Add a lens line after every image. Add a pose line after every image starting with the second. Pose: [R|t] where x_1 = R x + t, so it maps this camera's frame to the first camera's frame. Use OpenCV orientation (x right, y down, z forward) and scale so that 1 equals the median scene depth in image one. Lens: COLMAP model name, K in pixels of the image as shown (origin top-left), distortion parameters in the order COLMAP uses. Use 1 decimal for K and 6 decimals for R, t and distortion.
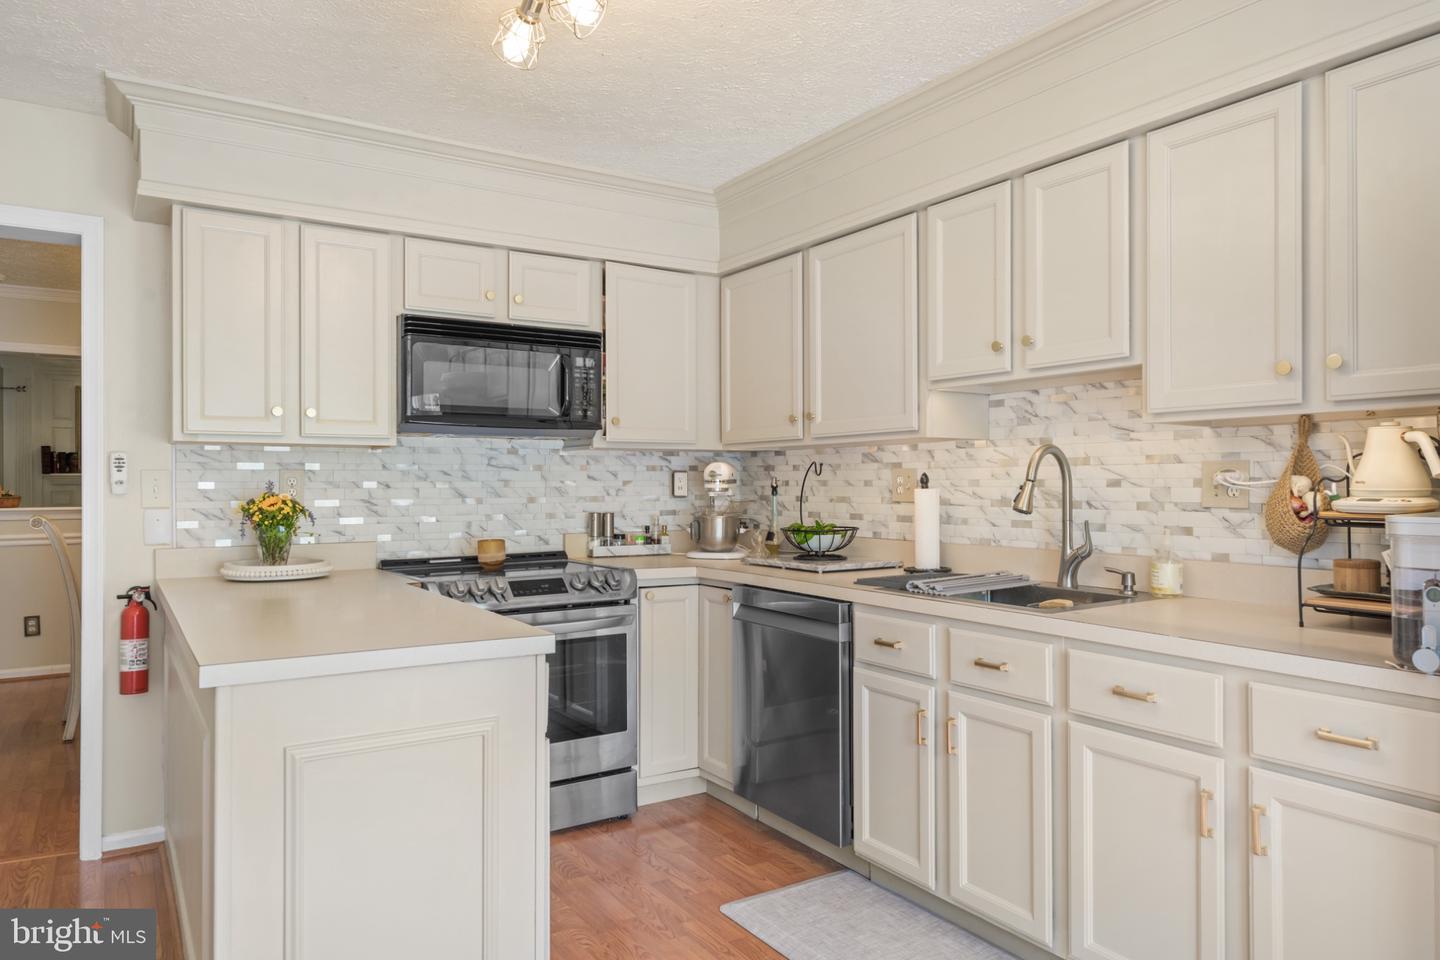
lens RADIAL K [[932.1, 0, 722.5], [0, 932.1, 483.7], [0, 0, 1]] dist [0.005076, 0.000580]
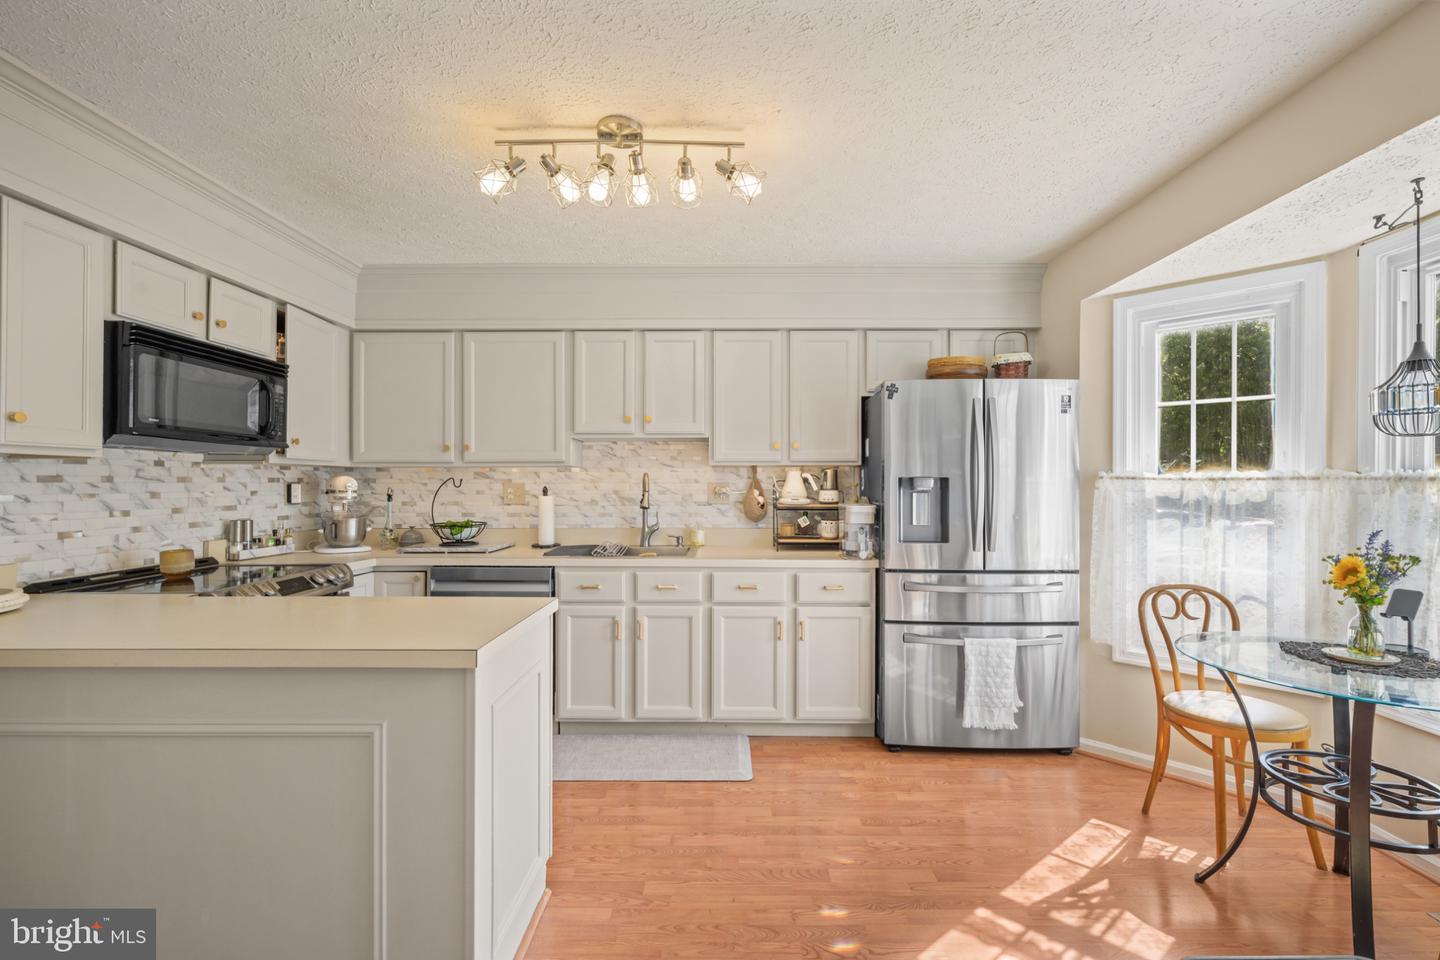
lens RADIAL K [[625.2, 0, 719.5], [0, 625.2, 482.6], [0, 0, 1]] dist [-0.001793, 0.000463]
pose [[0.556214, 0.005509, 0.831021, -0.554466], [-0.000259, 0.999979, -0.006457, -0.011744], [-0.831039, 0.003376, 0.556204, 0.138935]]
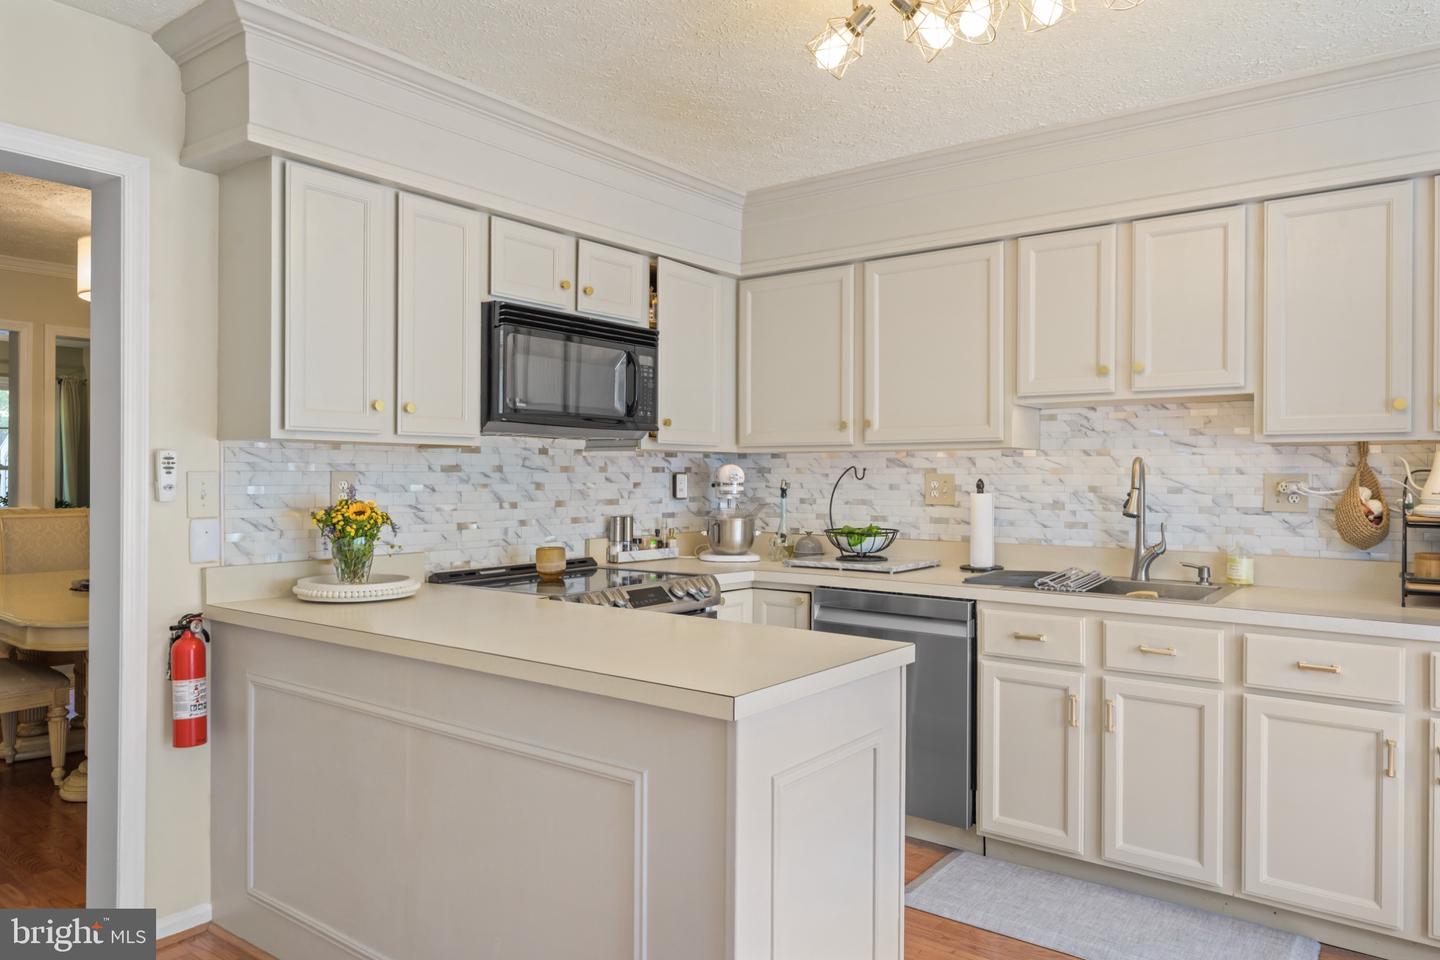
lens RADIAL K [[950.2, 0, 725.8], [0, 950.2, 478.8], [0, 0, 1]] dist [0.002156, -0.003917]
pose [[0.941548, 0.004920, 0.336844, -0.458070], [-0.005714, 0.999983, 0.001364, -0.012058], [-0.336832, -0.003209, 0.941559, 0.059347]]
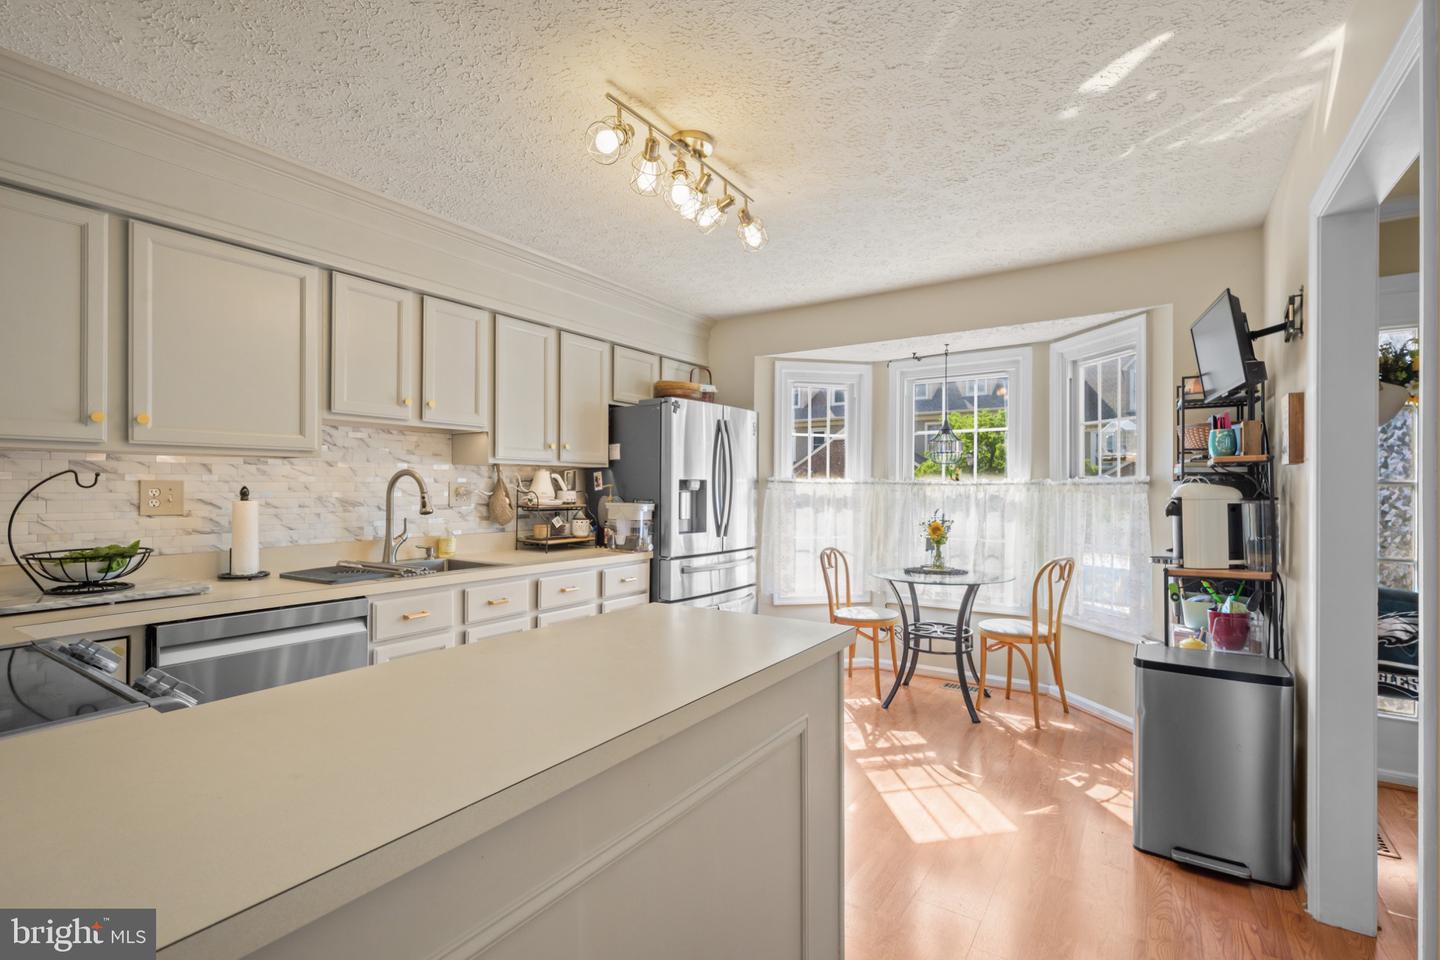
lens RADIAL K [[654.3, 0, 714.9], [0, 654.3, 484.8], [0, 0, 1]] dist [-0.001593, 0.000113]
pose [[-0.382637, 0.003423, 0.923892, -0.732691], [-0.001892, 0.999988, -0.004489, -0.011396], [-0.923897, -0.003465, -0.382626, 0.824690]]
